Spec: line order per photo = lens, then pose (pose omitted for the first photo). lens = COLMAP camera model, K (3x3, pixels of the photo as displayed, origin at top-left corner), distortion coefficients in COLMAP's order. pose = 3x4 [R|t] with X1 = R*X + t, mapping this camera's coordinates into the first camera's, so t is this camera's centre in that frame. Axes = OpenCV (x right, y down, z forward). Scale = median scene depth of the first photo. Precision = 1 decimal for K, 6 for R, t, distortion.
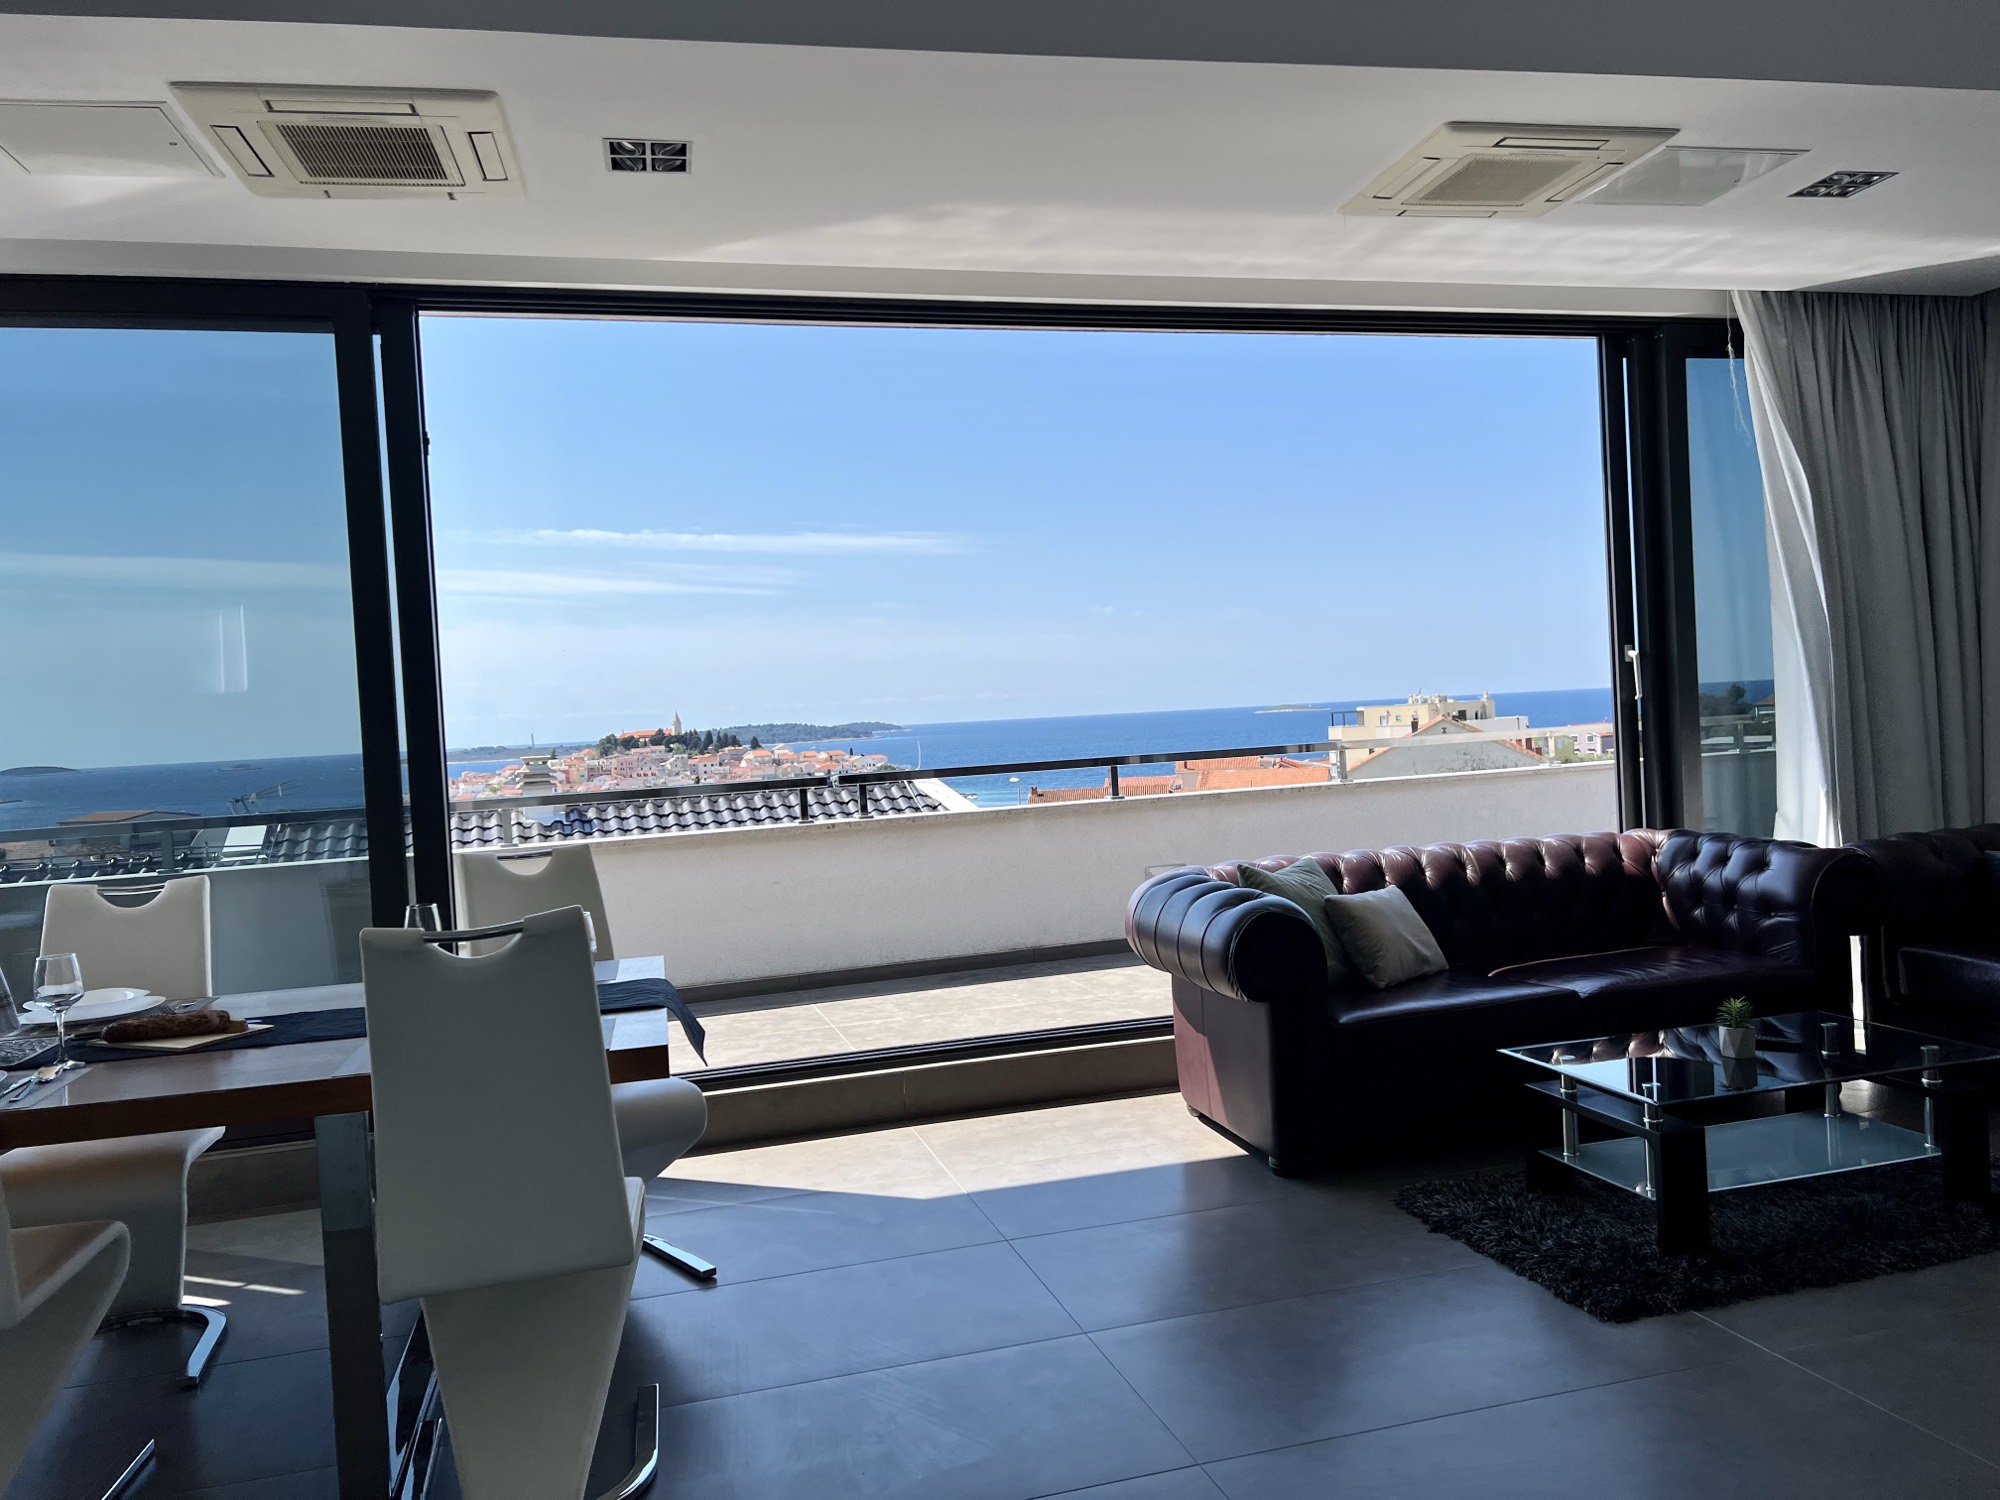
lens RADIAL K [[1502.0, 0, 1014.4], [0, 1502.0, 757.2], [0, 0, 1]] dist [0.122934, -0.197854]
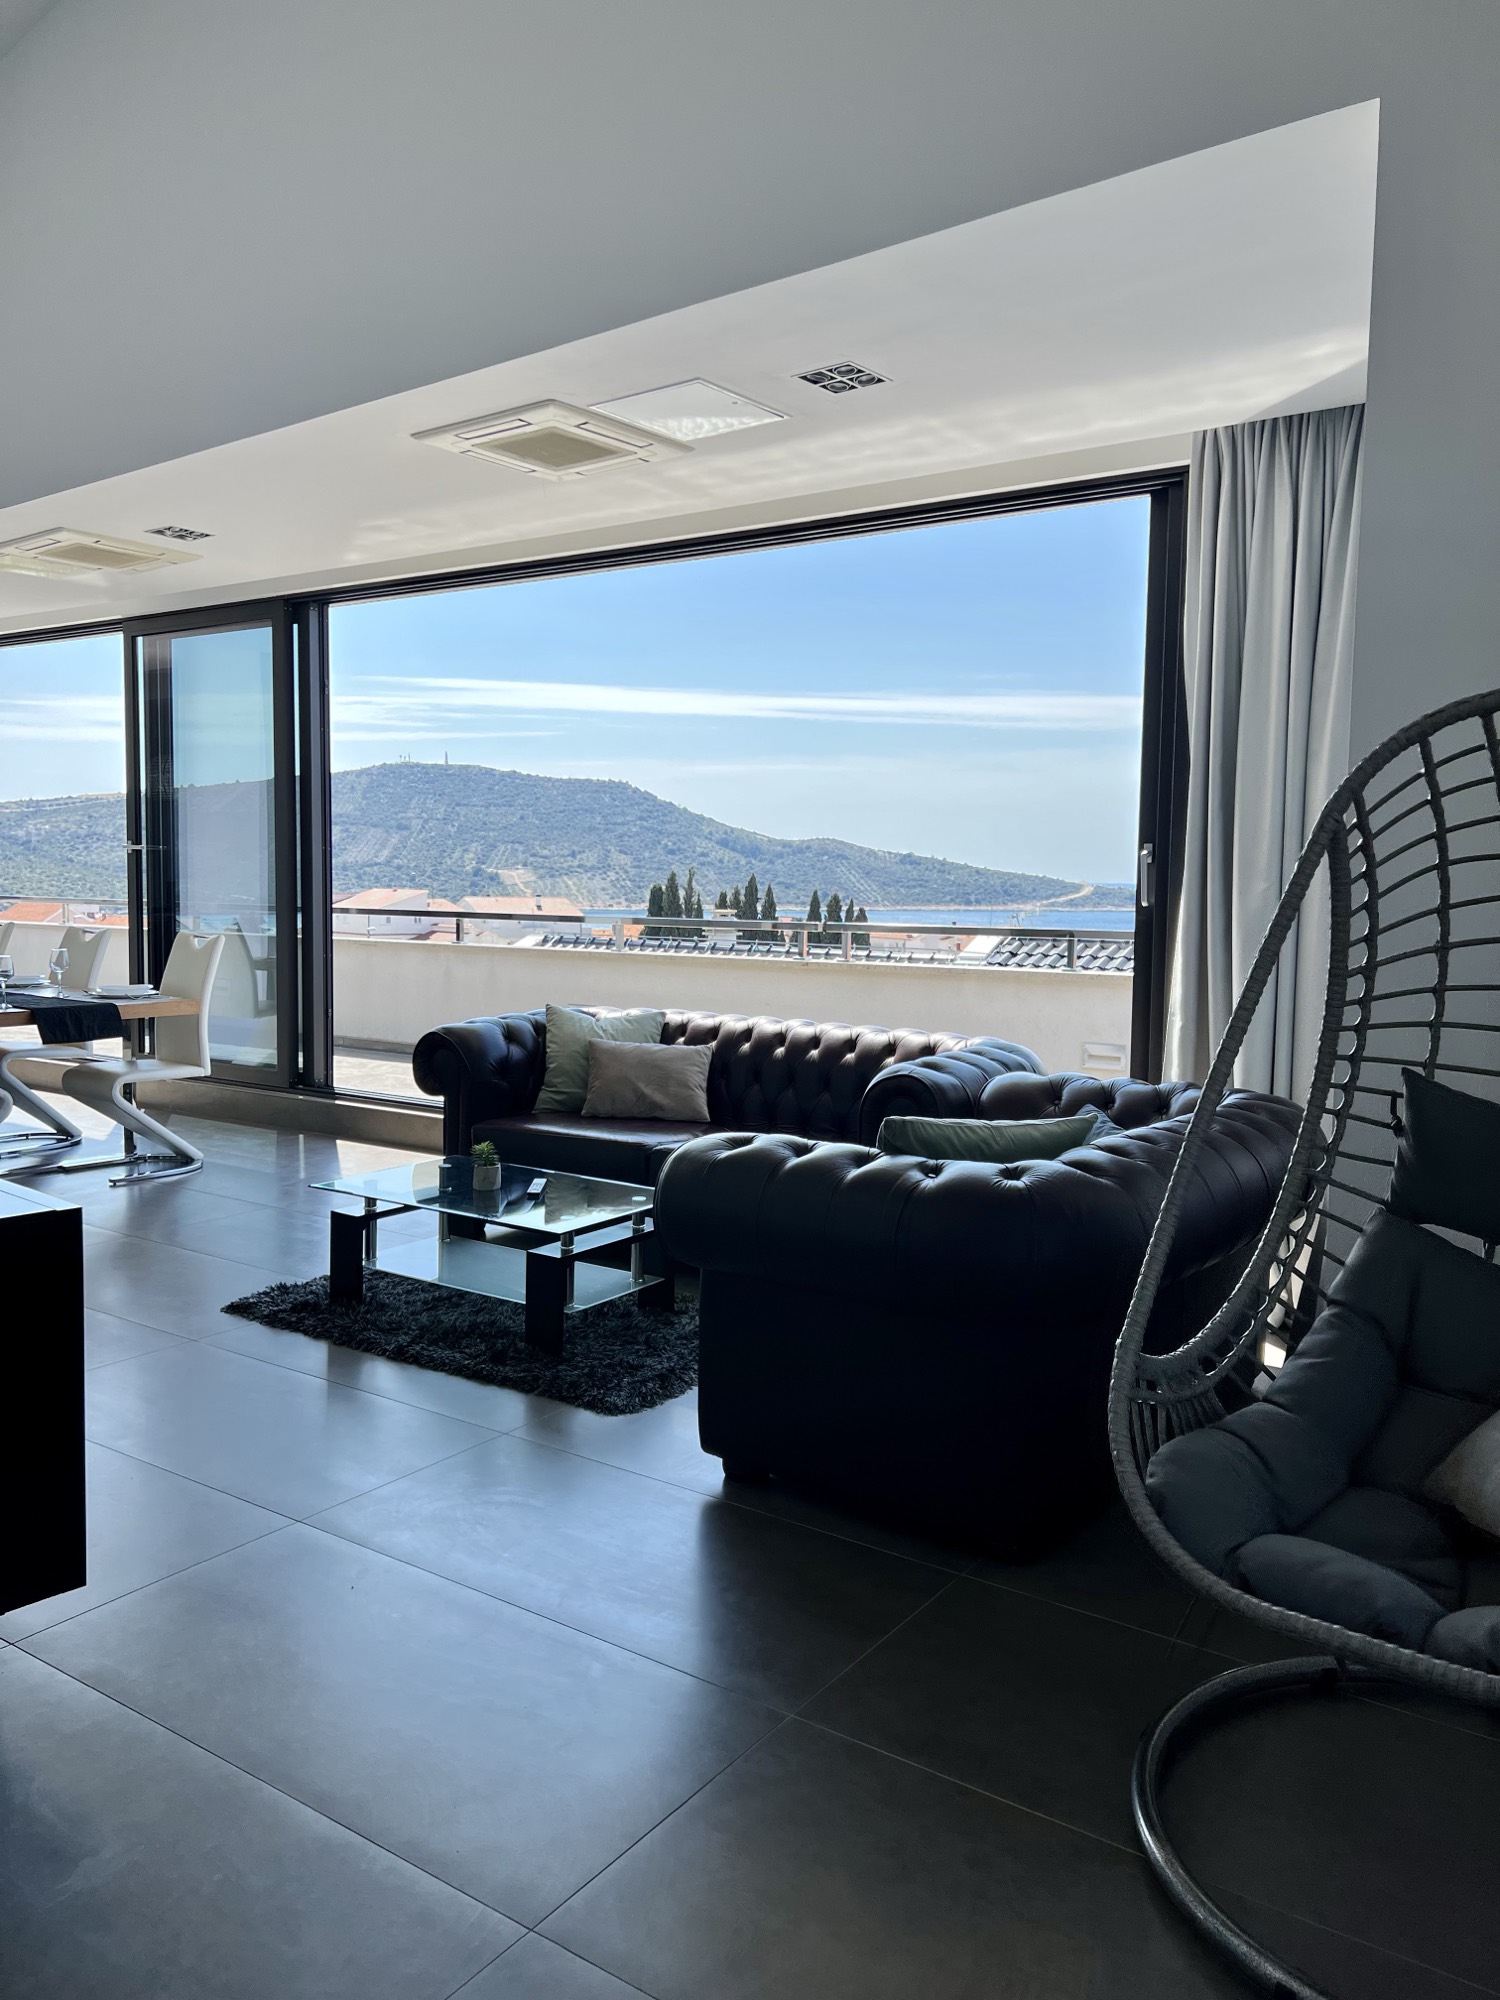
lens RADIAL K [[1502.0, 0, 753.4], [0, 1502.0, 992.2], [0, 0, 1]] dist [0.122934, -0.197854]
pose [[0.634138, 0.119025, -0.764004, 1.170424], [-0.066024, 0.992808, 0.099870, -0.074138], [0.770396, -0.012889, 0.637436, 0.304451]]
